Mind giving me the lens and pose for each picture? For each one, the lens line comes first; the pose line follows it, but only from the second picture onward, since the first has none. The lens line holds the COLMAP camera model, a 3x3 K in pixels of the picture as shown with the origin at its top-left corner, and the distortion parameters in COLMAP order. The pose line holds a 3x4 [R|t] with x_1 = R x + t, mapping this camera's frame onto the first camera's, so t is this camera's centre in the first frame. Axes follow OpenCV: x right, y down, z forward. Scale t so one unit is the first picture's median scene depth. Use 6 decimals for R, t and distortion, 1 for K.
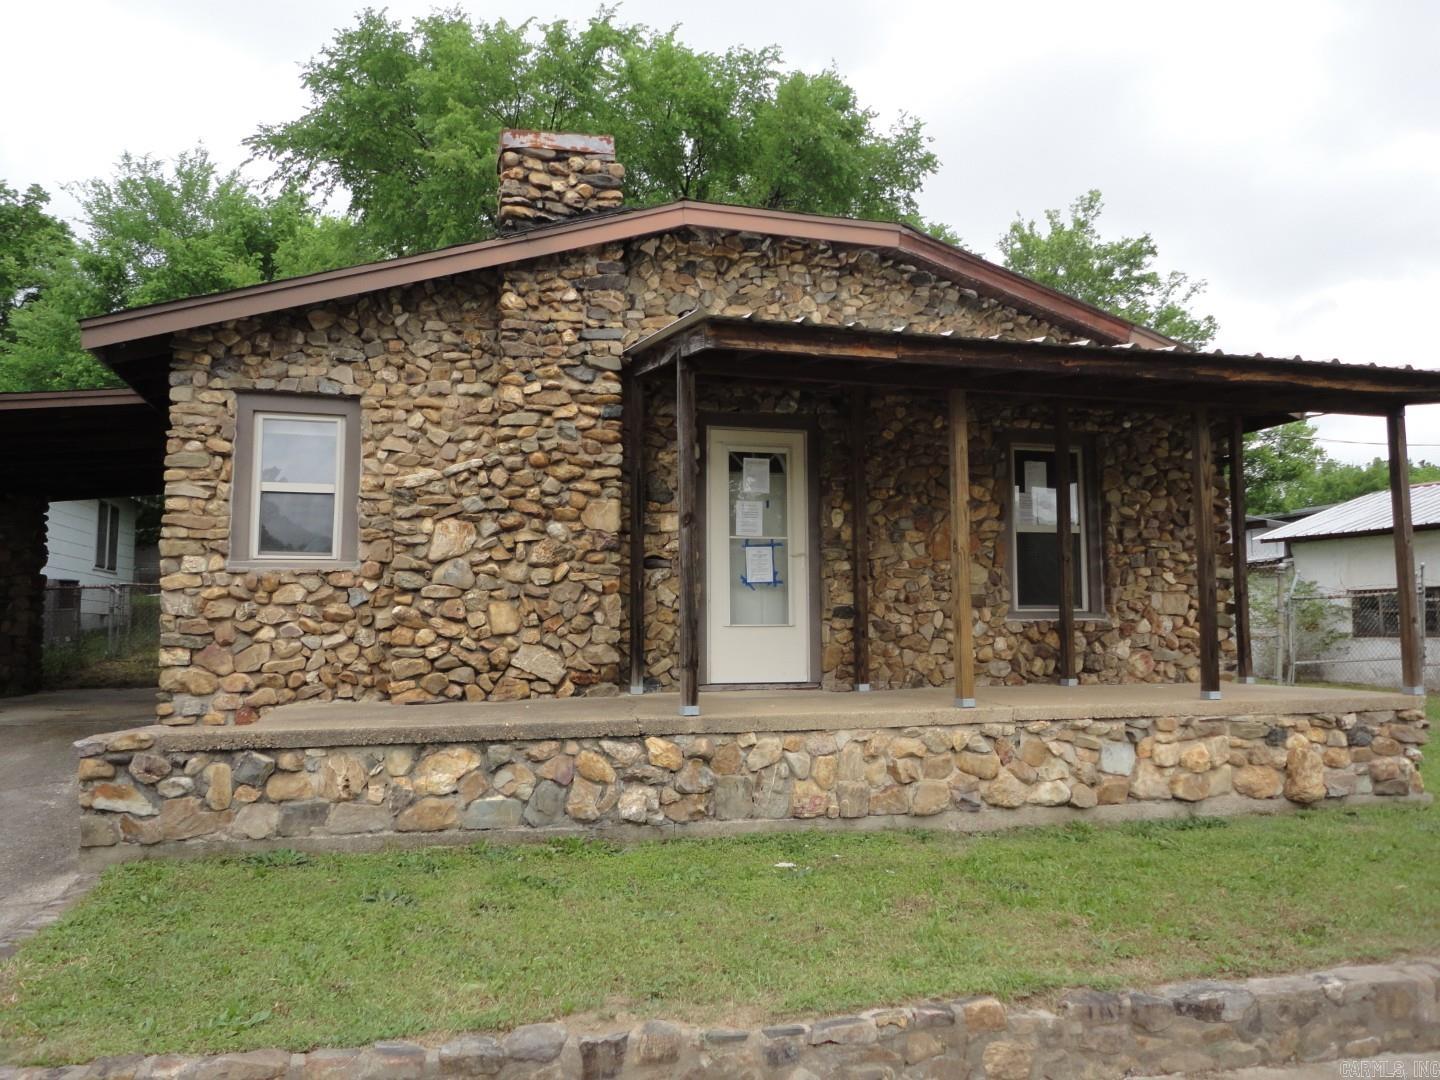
lens RADIAL K [[1036.6, 0, 720.0], [0, 1036.6, 540.0], [0, 0, 1]] dist [-0.004501, -0.000580]
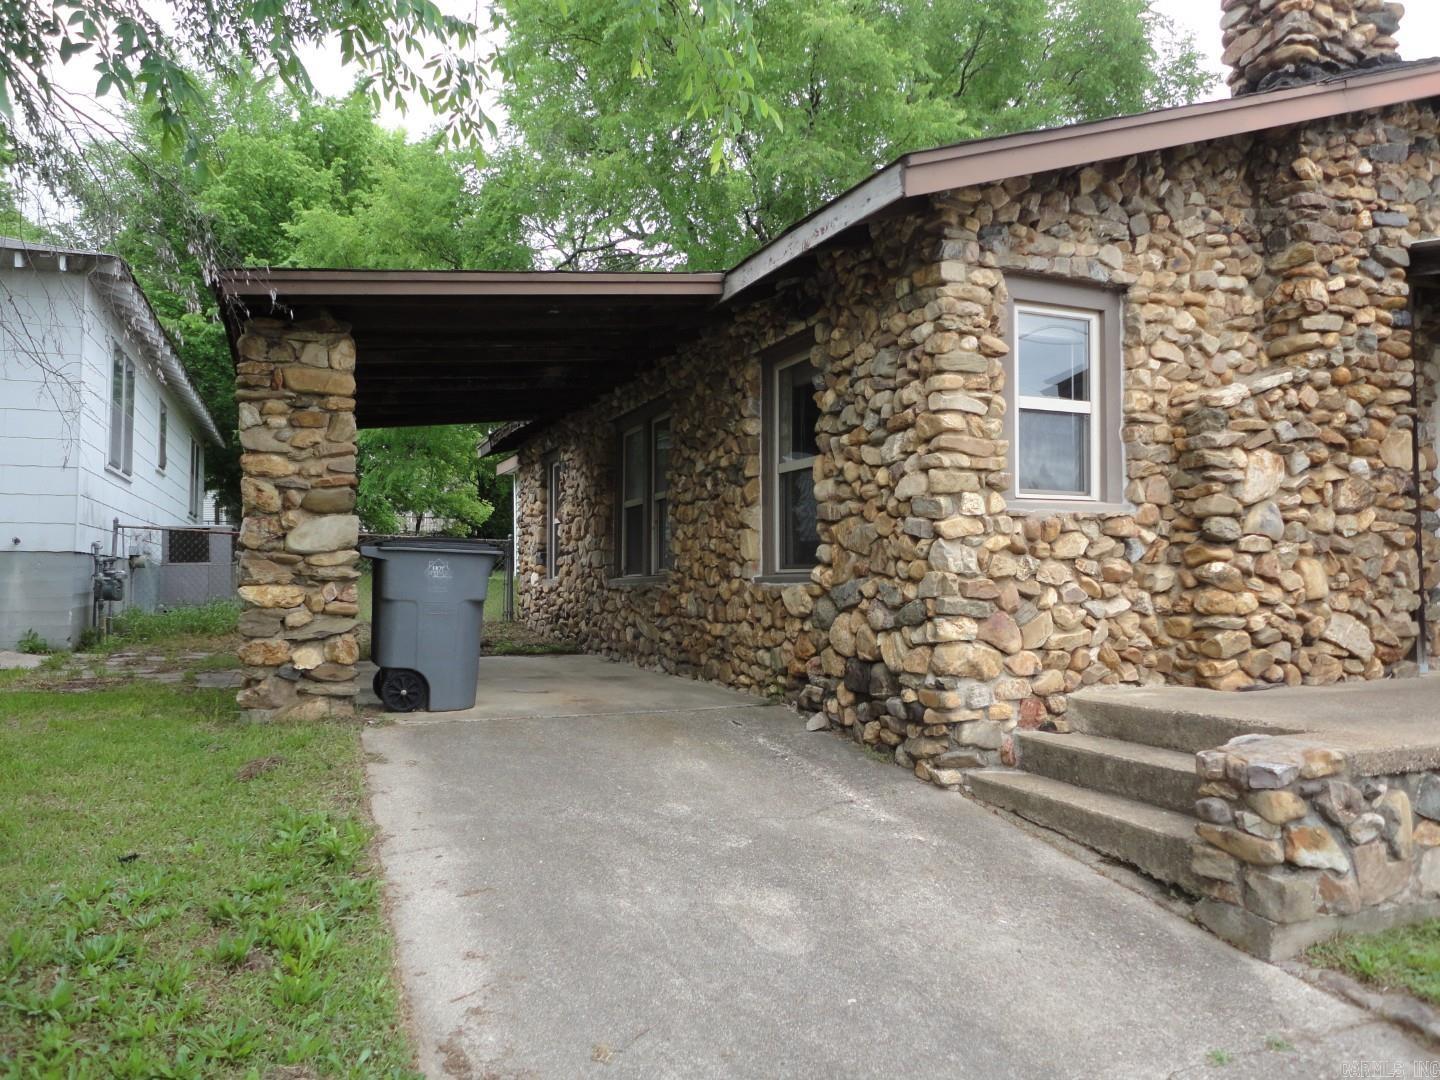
lens RADIAL K [[1036.6, 0, 720.0], [0, 1036.6, 540.0], [0, 0, 1]] dist [-0.004501, -0.000580]
pose [[0.995449, 0.009589, 0.094816, -0.723720], [-0.013513, 0.999075, 0.040824, 0.020409], [-0.094337, -0.041920, 0.994657, 0.268283]]
